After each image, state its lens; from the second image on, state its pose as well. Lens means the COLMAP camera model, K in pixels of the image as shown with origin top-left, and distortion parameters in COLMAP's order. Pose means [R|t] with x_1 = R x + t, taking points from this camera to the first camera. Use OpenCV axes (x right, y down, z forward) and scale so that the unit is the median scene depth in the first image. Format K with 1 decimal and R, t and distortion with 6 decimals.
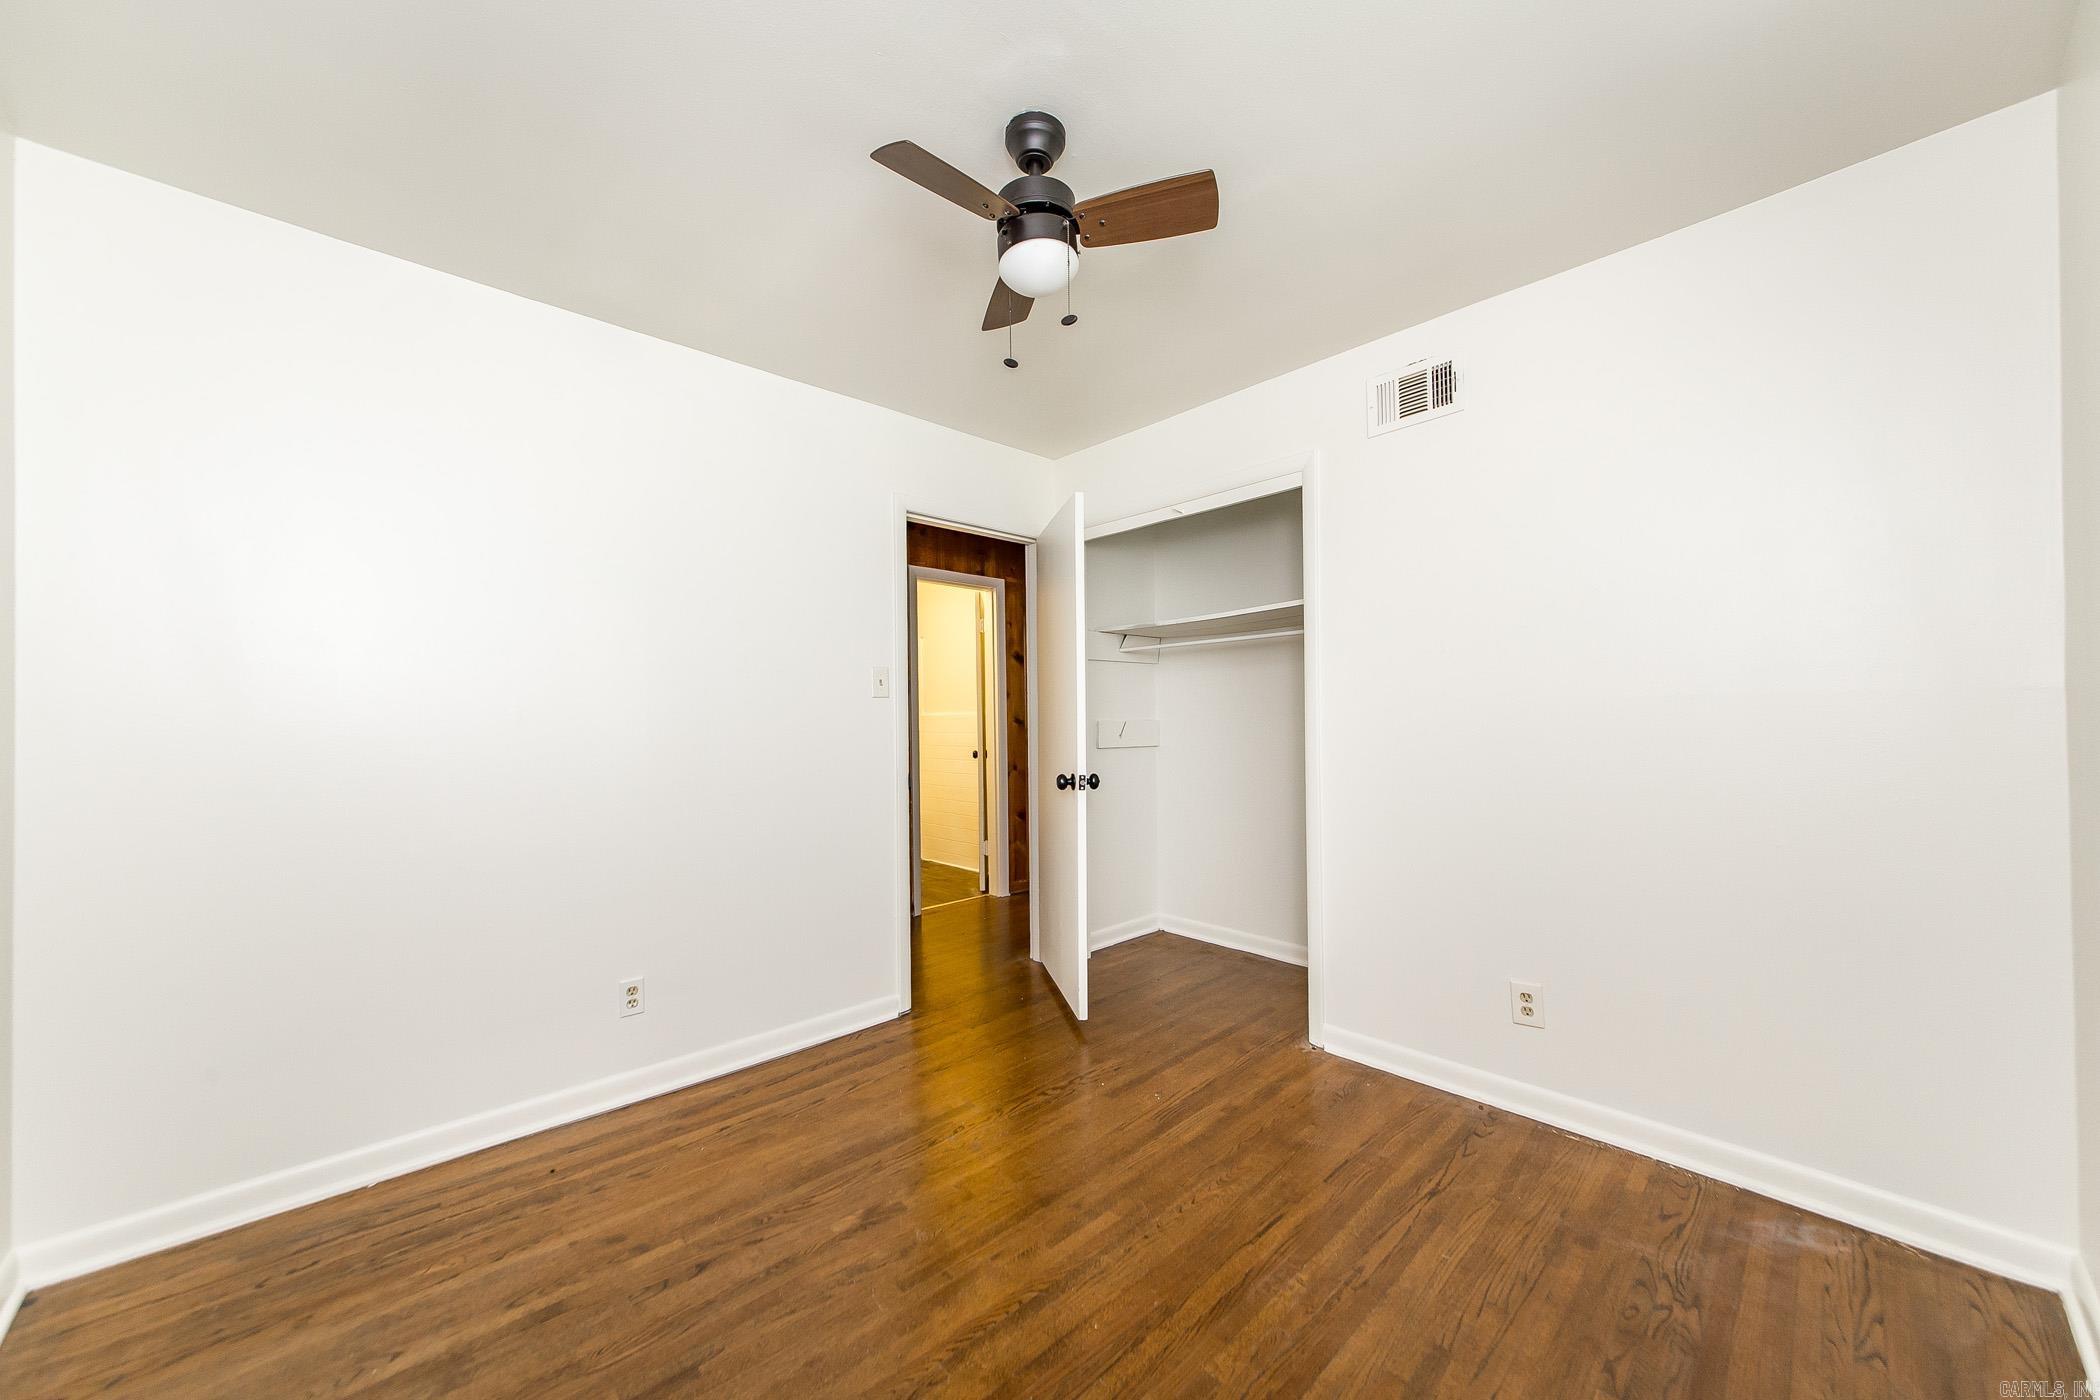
lens RADIAL K [[740.9, 0, 1041.2], [0, 740.9, 698.1], [0, 0, 1]] dist [0.001052, 0.000184]
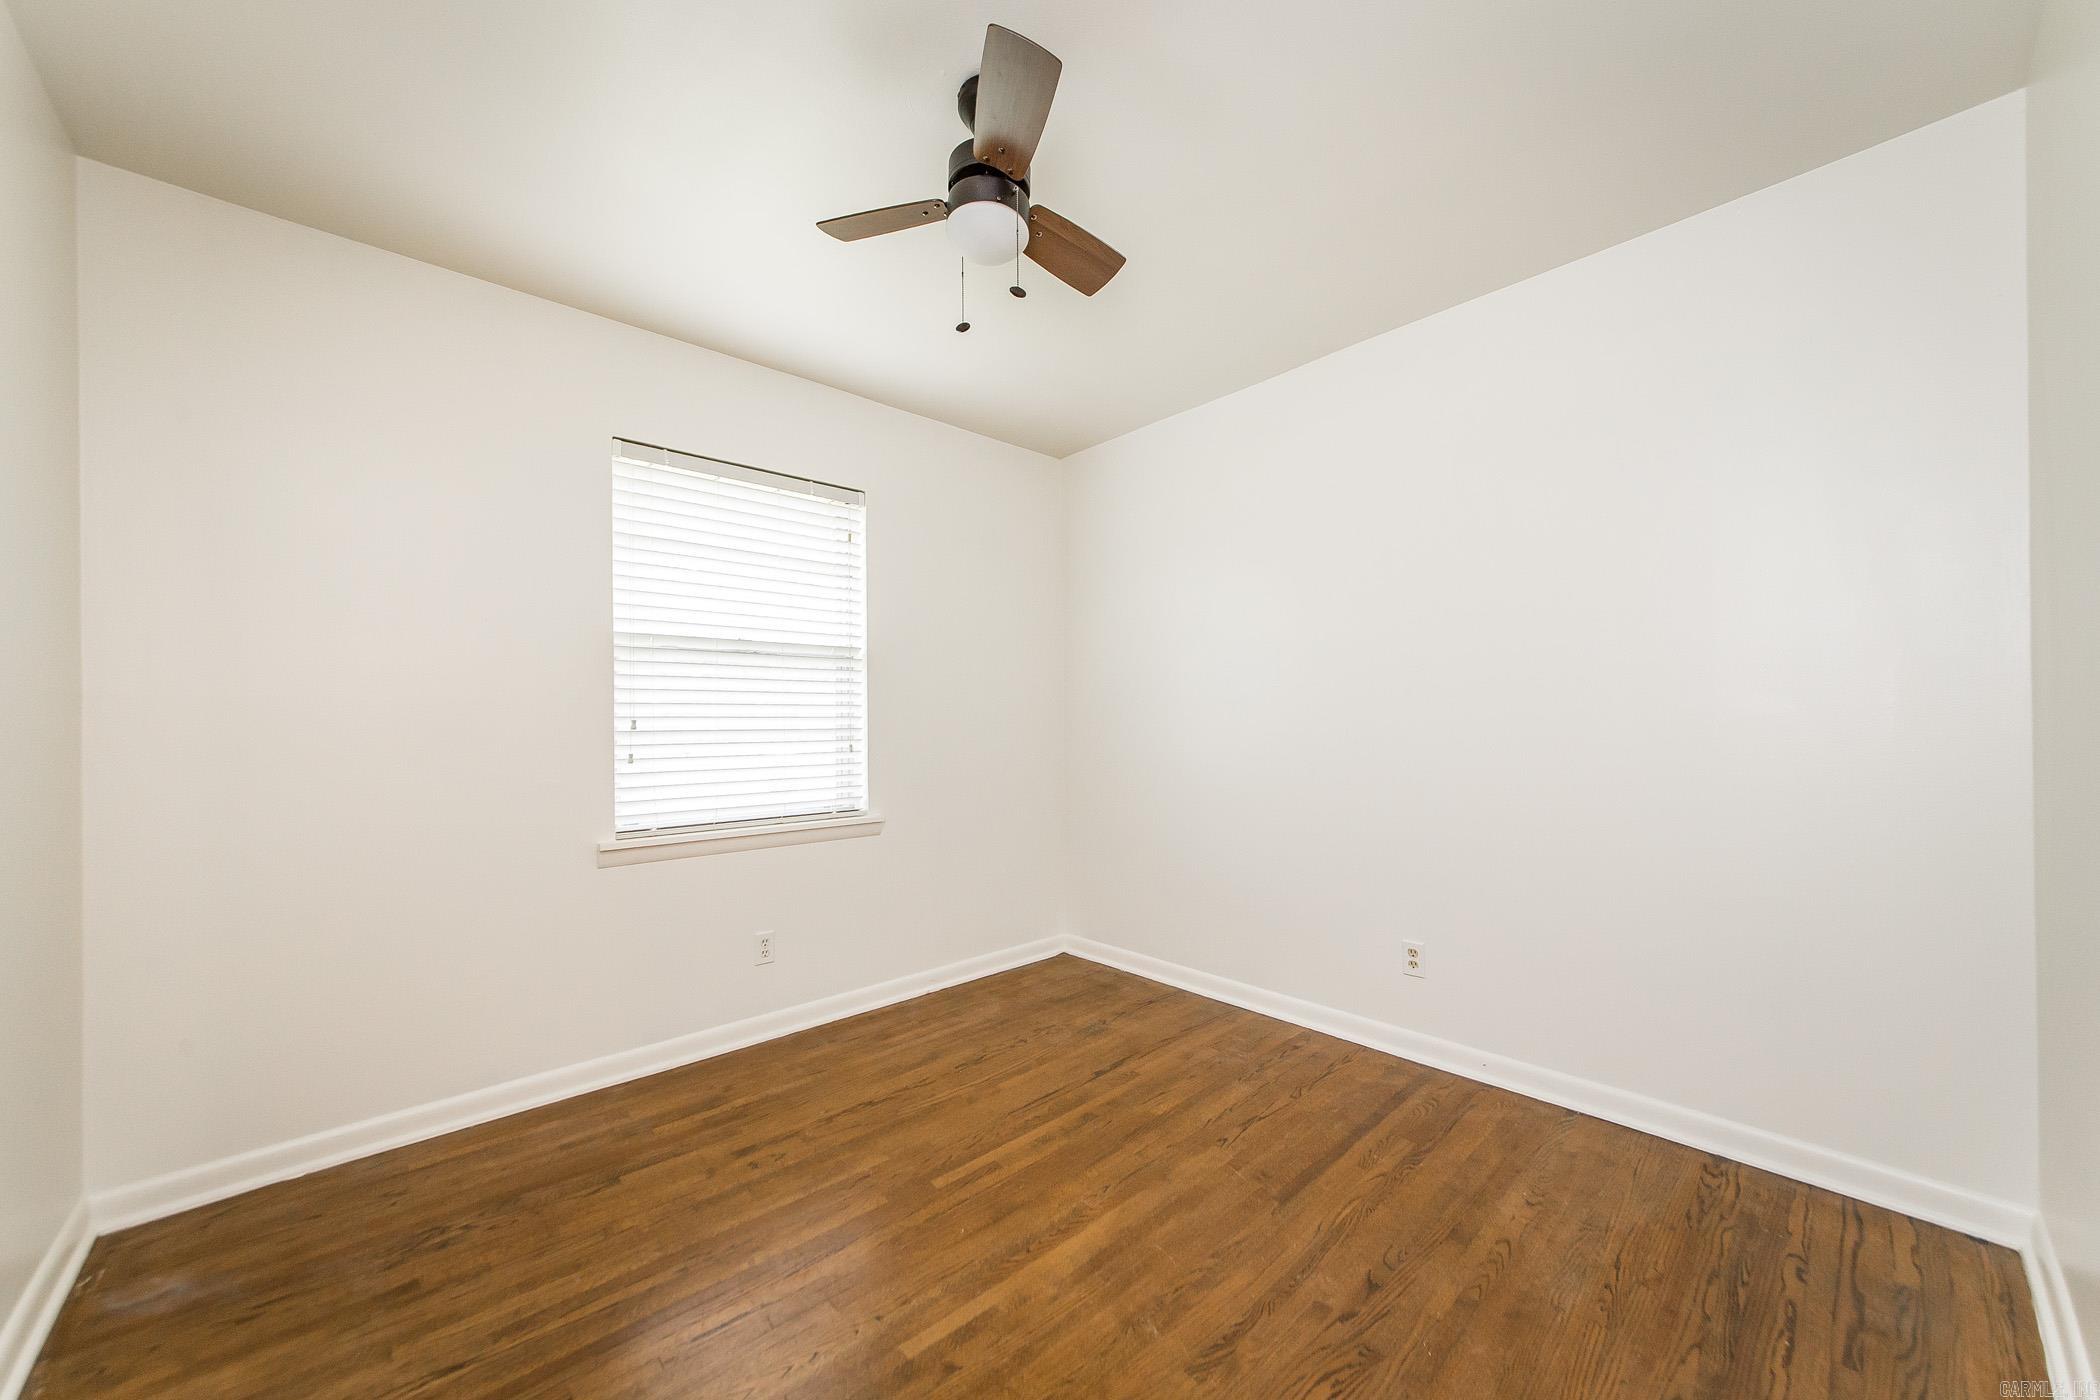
lens RADIAL K [[740.9, 0, 1041.2], [0, 740.9, 698.1], [0, 0, 1]] dist [0.001052, 0.000184]
pose [[-0.999695, 0.021646, 0.011880, -0.071264], [0.020945, 0.998195, -0.056284, 0.079635], [-0.013077, -0.056018, -0.998344, 1.964336]]
